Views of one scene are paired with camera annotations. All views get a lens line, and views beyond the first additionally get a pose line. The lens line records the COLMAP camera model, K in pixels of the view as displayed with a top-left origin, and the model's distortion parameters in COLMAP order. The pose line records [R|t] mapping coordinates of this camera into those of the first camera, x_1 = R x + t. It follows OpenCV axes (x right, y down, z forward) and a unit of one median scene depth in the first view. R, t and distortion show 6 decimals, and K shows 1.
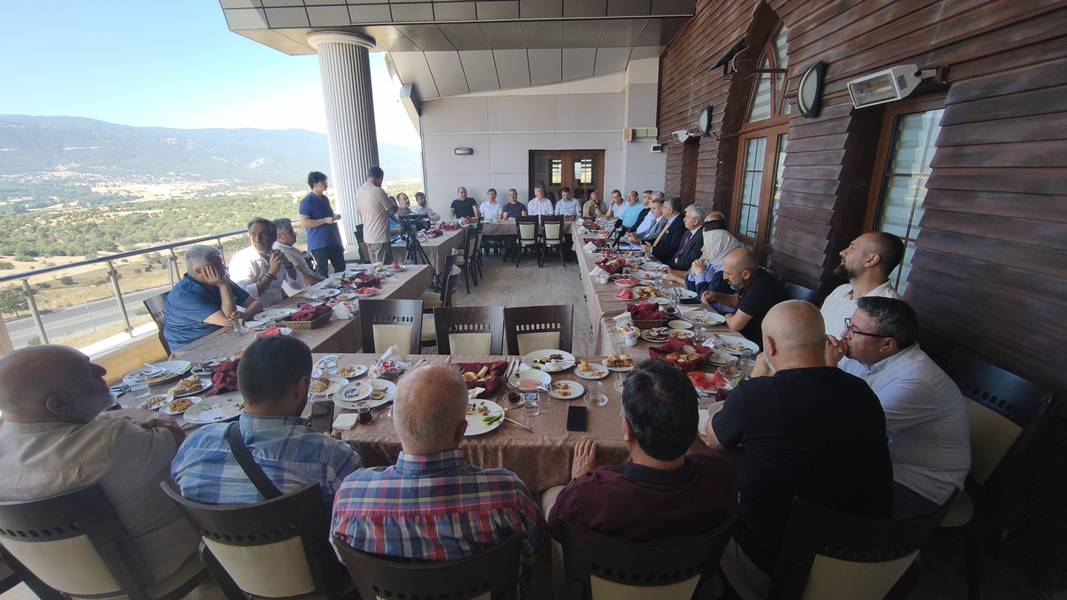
lens RADIAL K [[437.5, 0, 536.8], [0, 437.5, 295.1], [0, 0, 1]] dist [-0.001435, -0.000083]
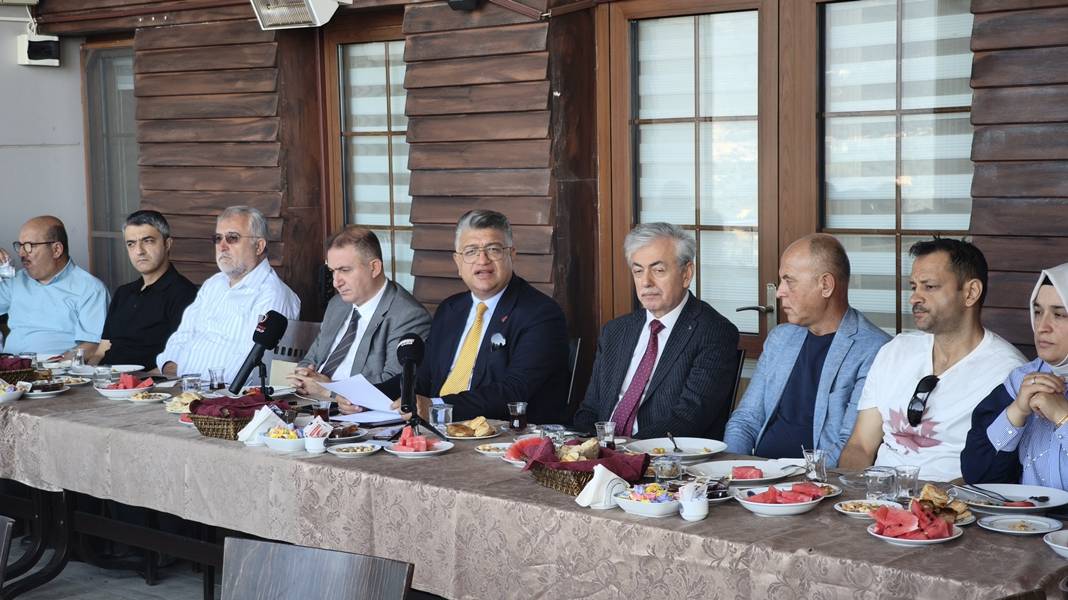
lens RADIAL K [[1777.0, 0, 537.5], [0, 1777.0, 300.9], [0, 0, 1]] dist [0.136428, 0.000000]
pose [[0.680727, -0.071099, 0.729079, -0.497931], [0.217147, 0.970130, -0.108140, -0.047809], [-0.699613, 0.231931, 0.675832, 0.260223]]
